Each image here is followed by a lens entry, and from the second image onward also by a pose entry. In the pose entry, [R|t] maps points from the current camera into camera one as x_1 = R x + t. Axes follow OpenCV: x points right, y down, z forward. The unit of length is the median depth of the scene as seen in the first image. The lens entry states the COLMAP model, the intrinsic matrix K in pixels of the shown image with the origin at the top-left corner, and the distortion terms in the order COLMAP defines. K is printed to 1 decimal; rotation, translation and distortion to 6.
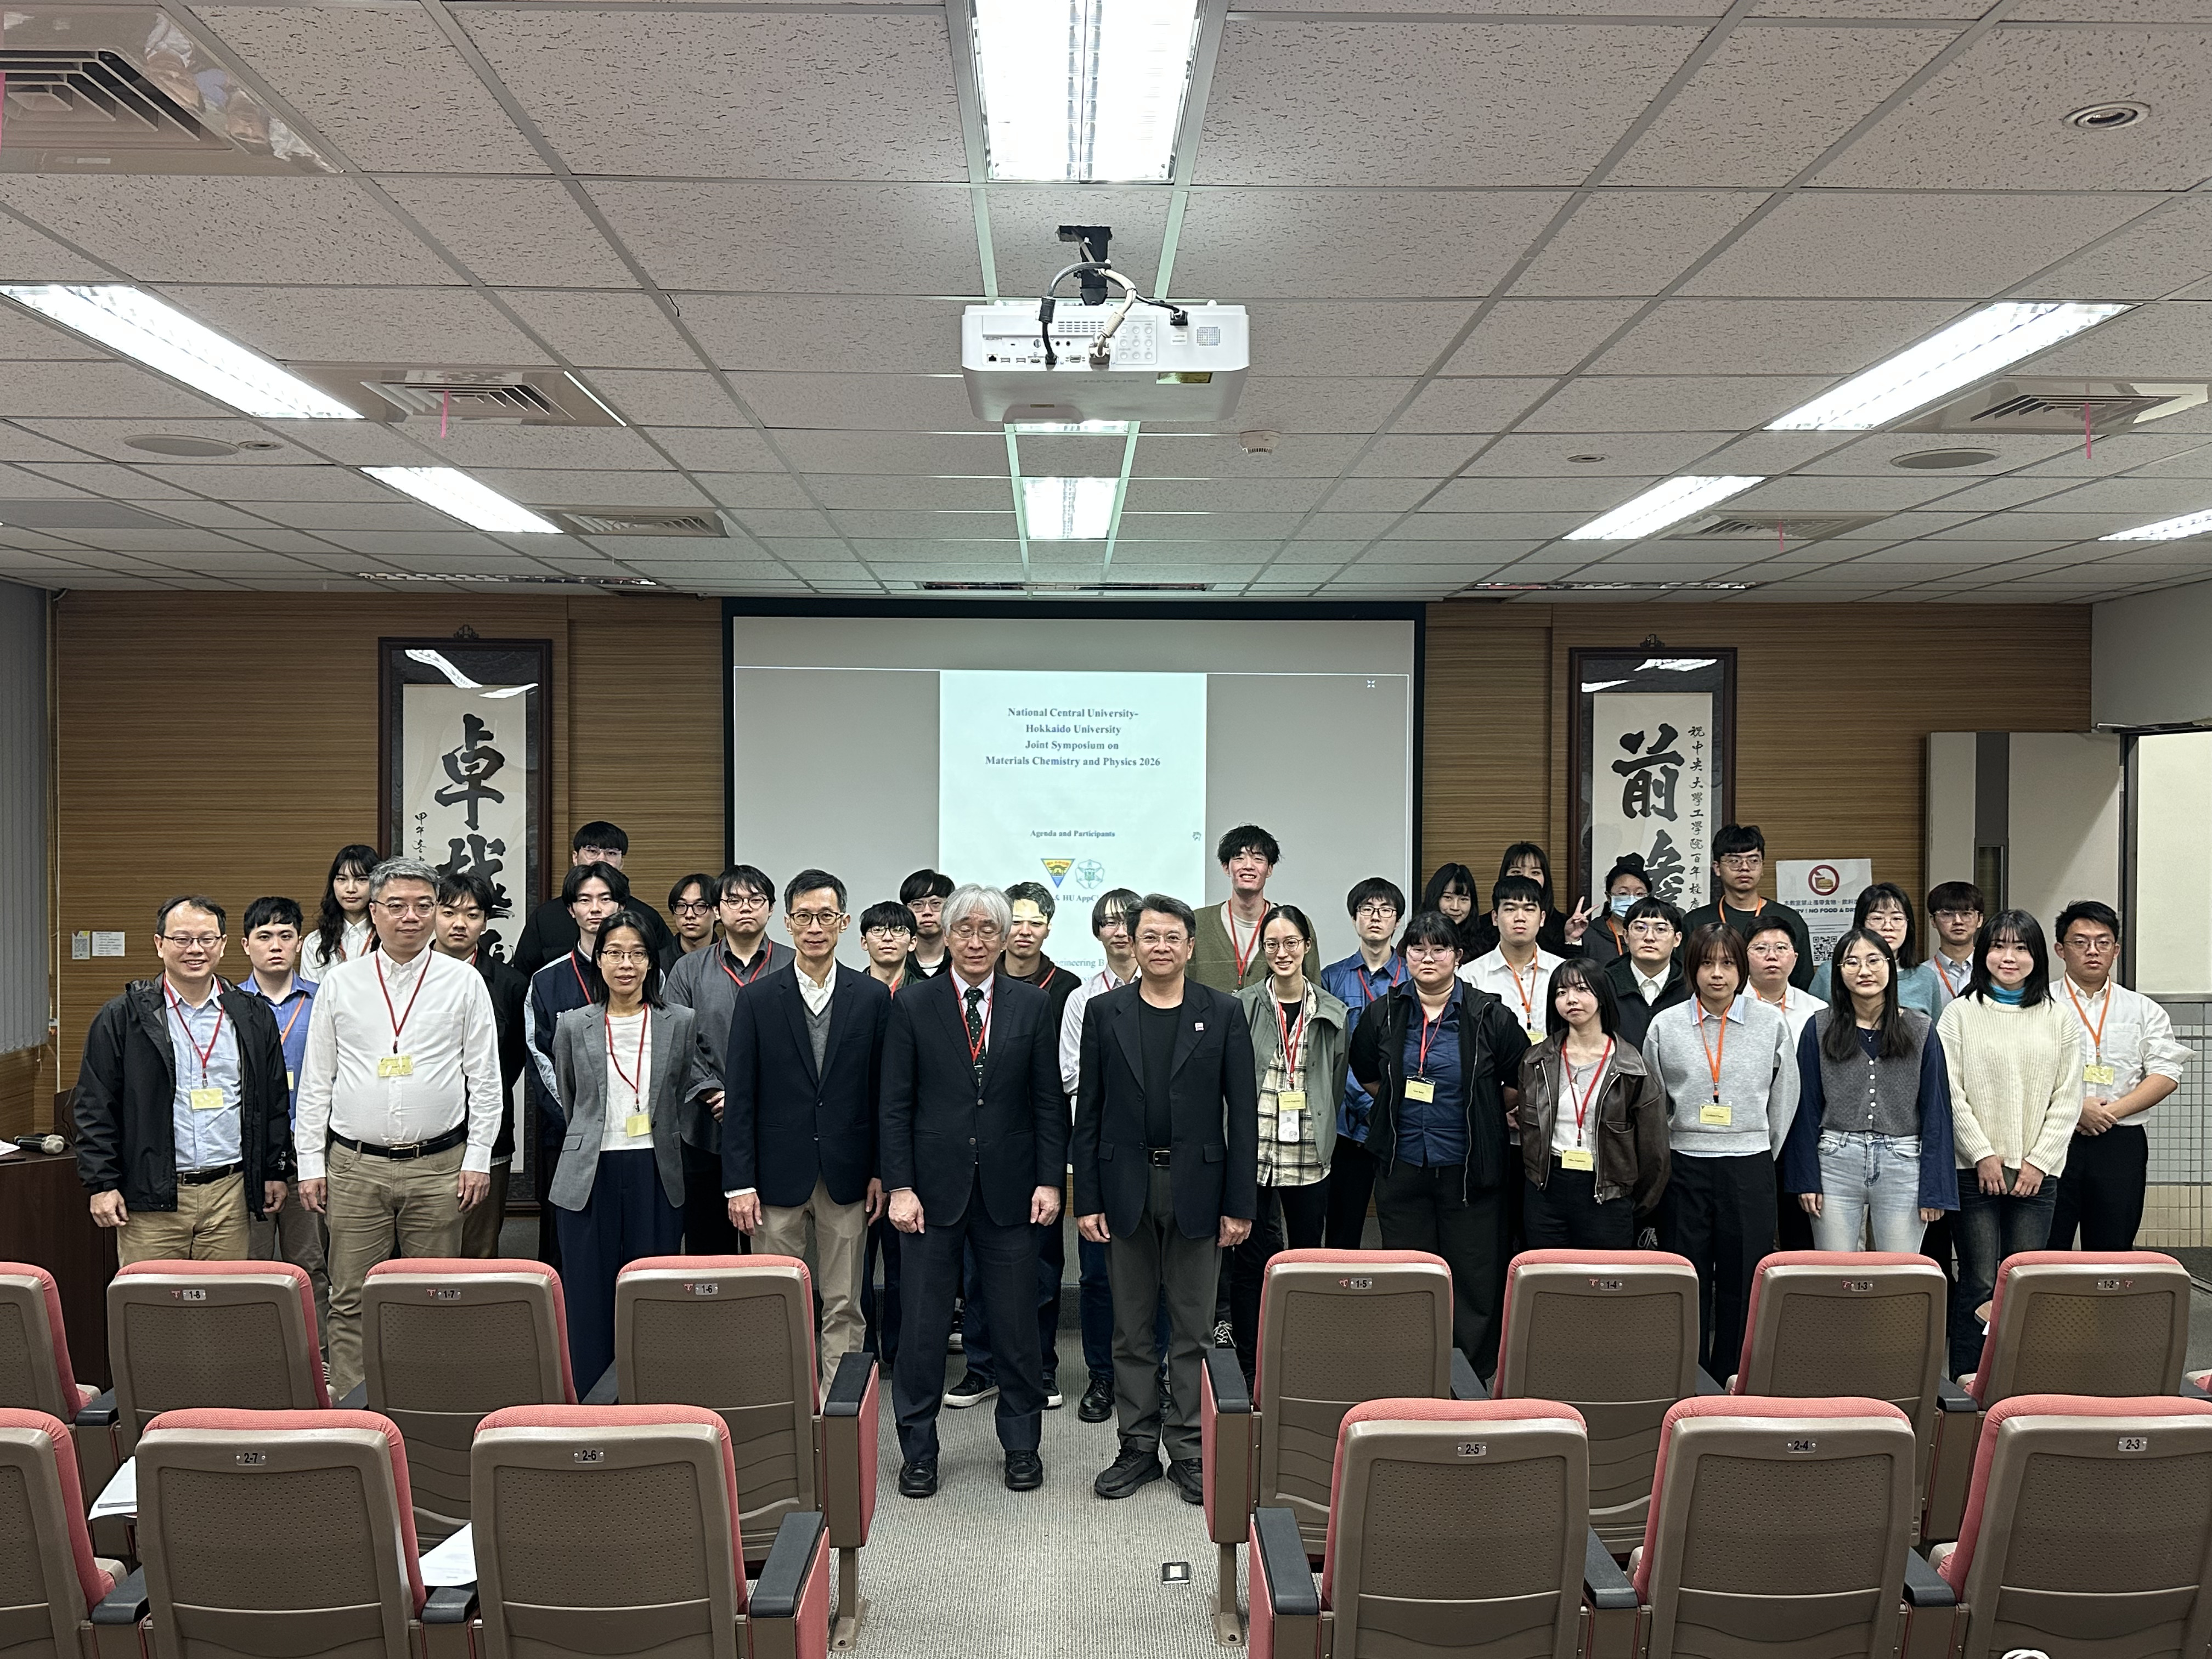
lens RADIAL K [[1549.0, 0, 1081.6], [0, 1549.0, 825.4], [0, 0, 1]] dist [0.092295, -0.154947]
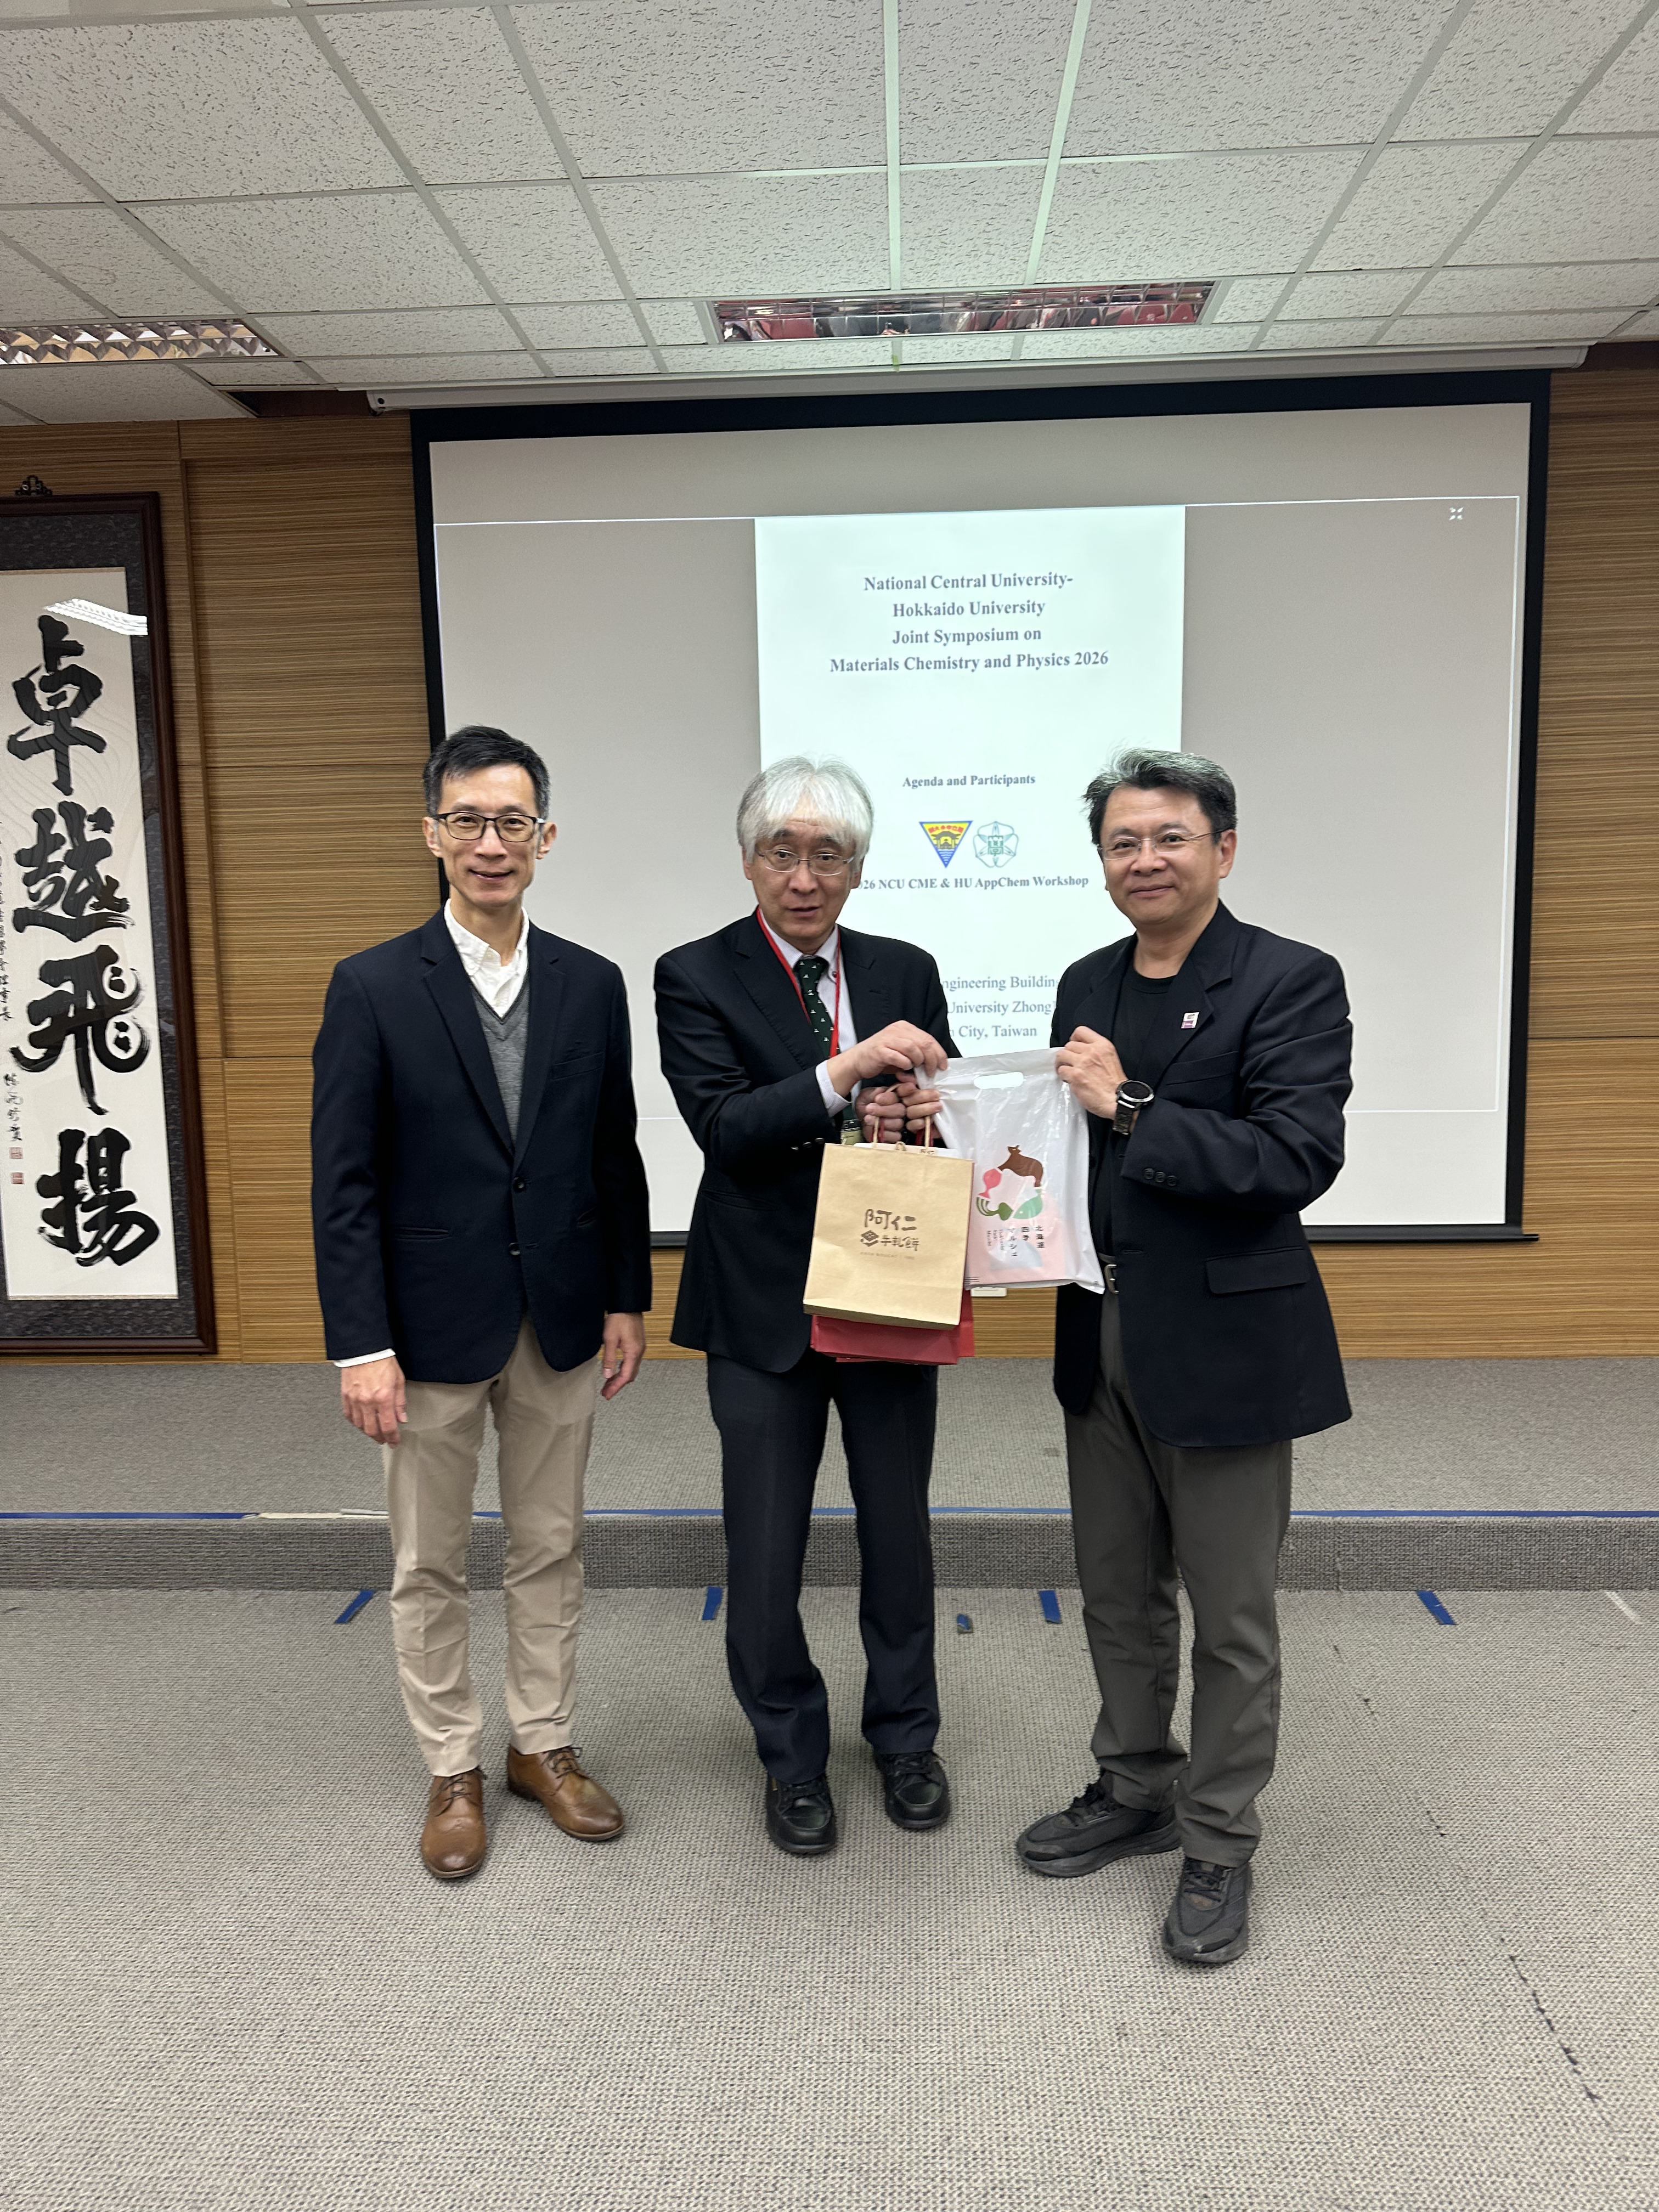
lens RADIAL K [[1549.0, 0, 829.5], [0, 1549.0, 1106.0], [0, 0, 1]] dist [0.092295, -0.154947]
pose [[0.997021, -0.014450, -0.075770, -0.016493], [0.022651, 0.993837, 0.108516, 0.068717], [0.073735, -0.109909, 0.991203, 0.346717]]
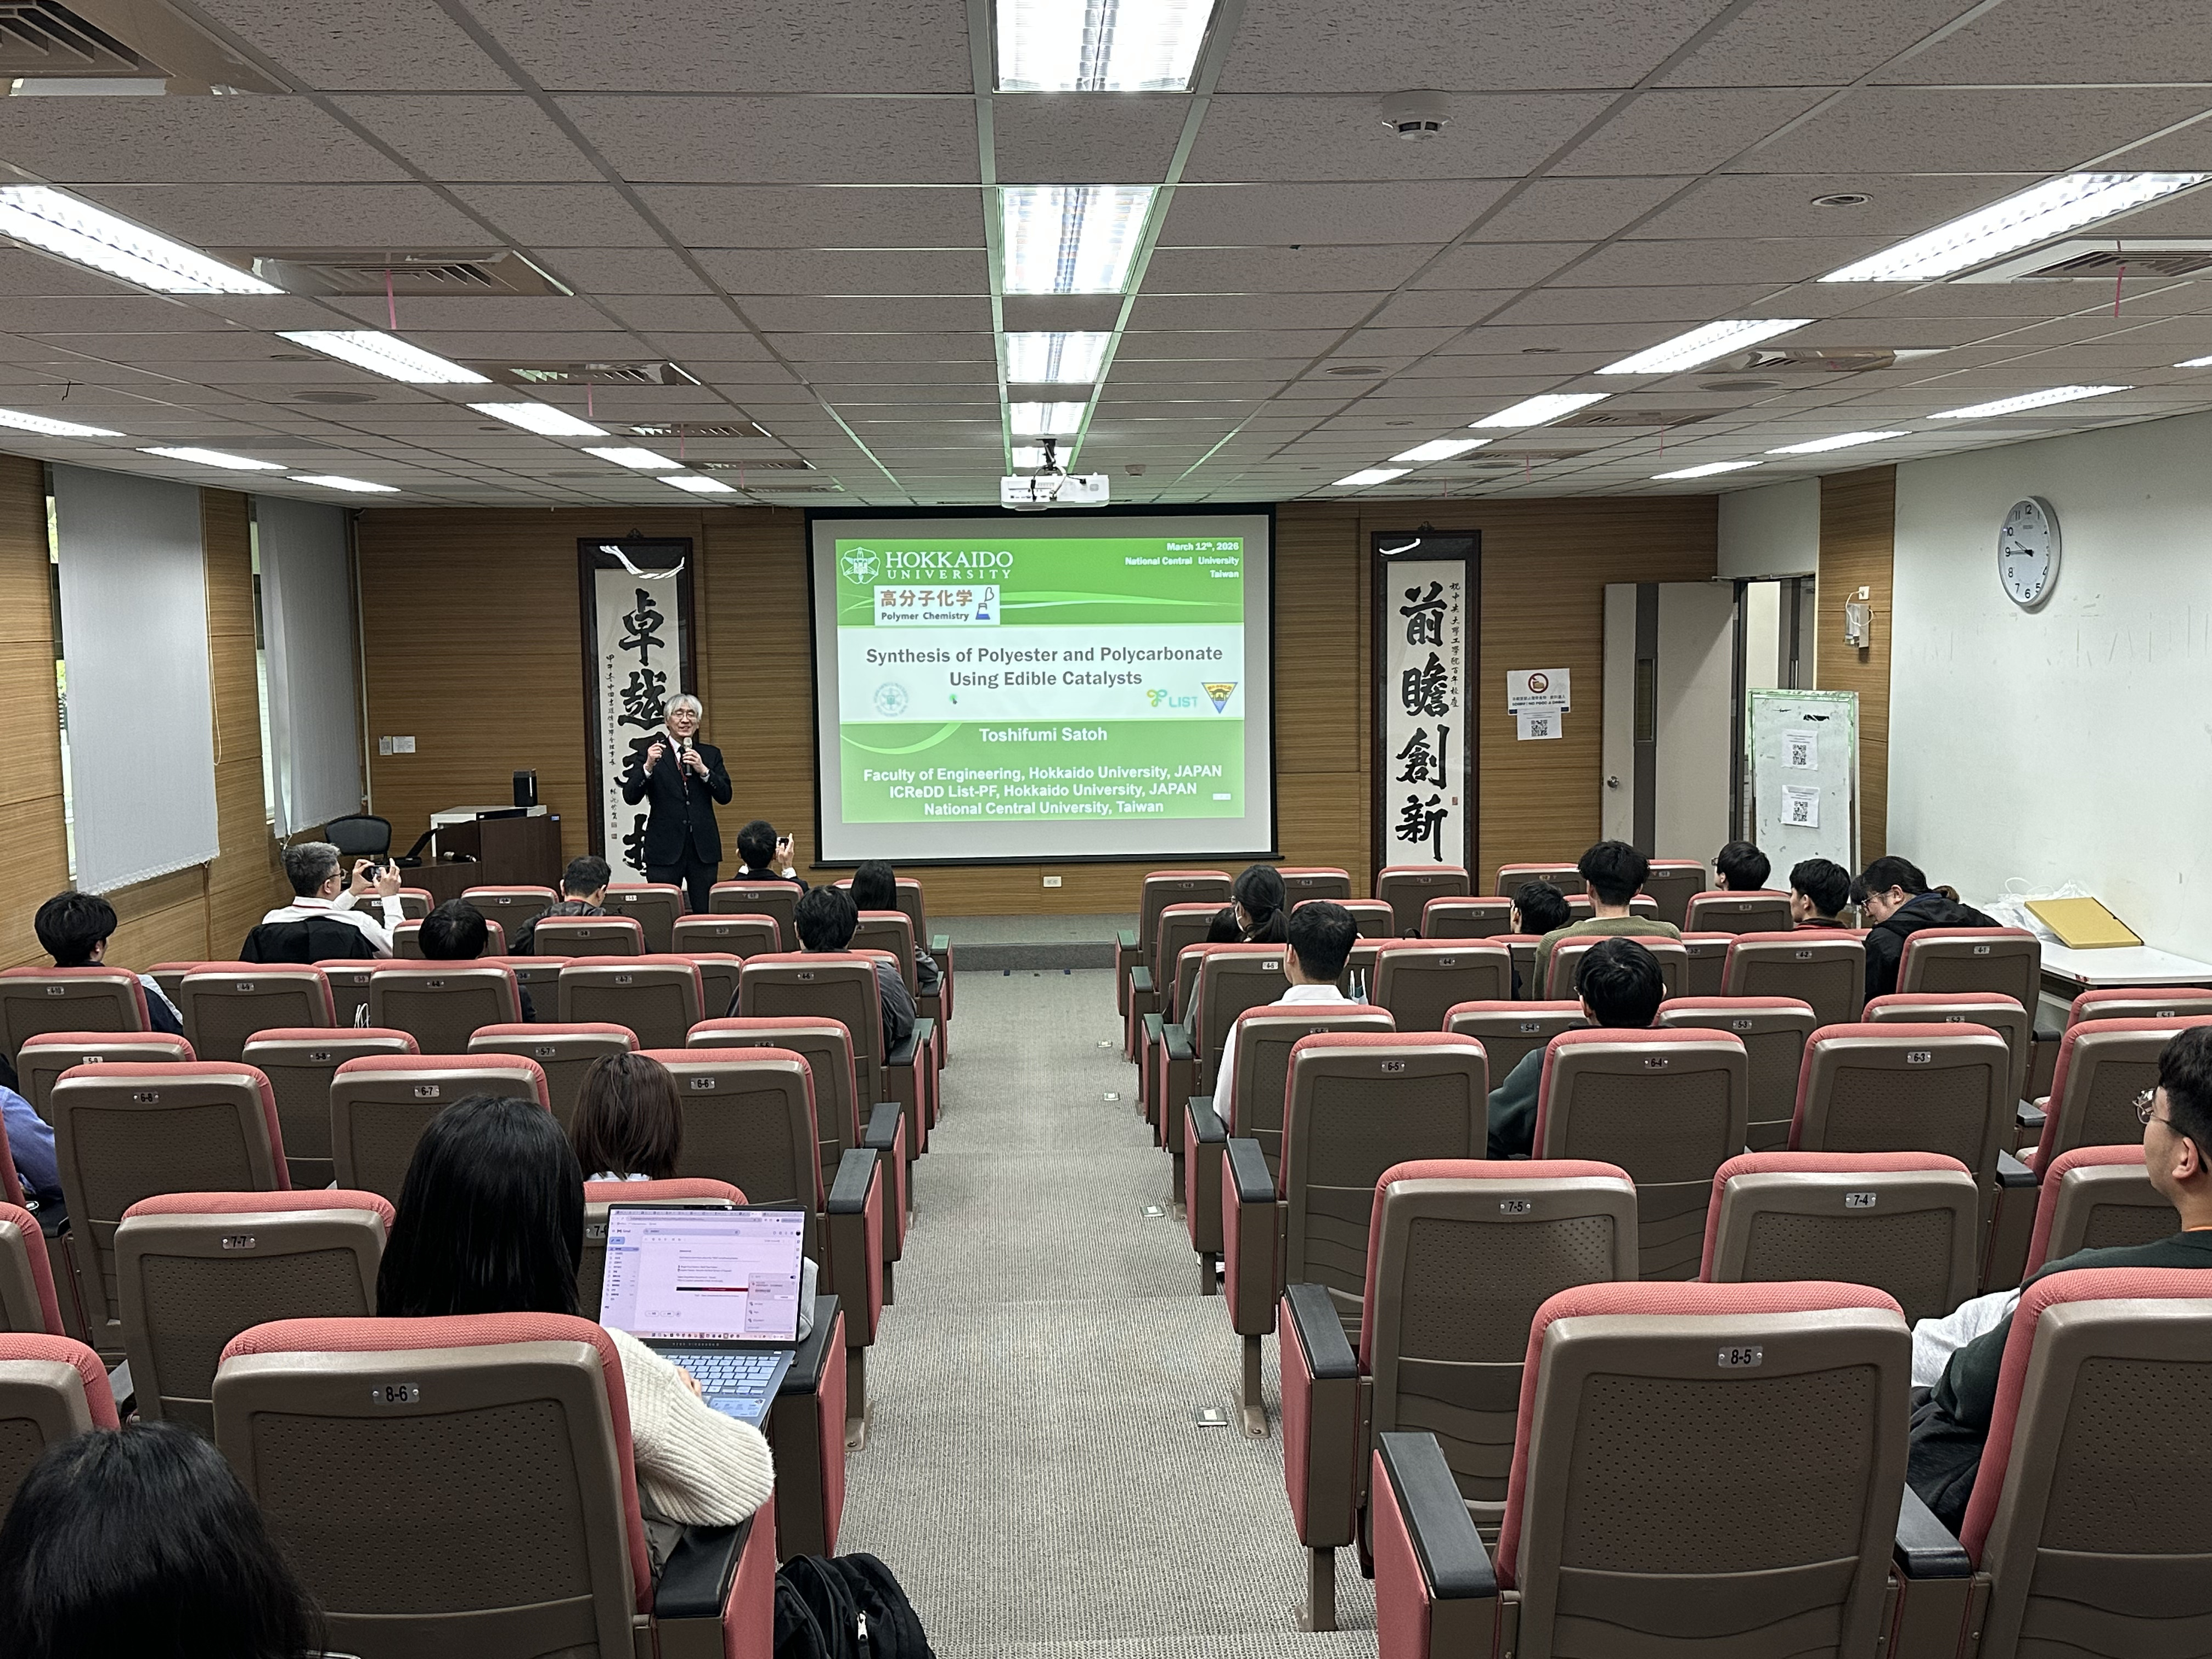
lens RADIAL K [[2007.3, 0, 1124.1], [0, 2007.3, 823.9], [0, 0, 1]] dist [0.099250, -0.212009]
pose [[0.999620, -0.019424, 0.019555, 0.032223], [0.017818, 0.996700, 0.079199, 0.008868], [-0.021029, -0.078821, 0.996667, -0.956415]]
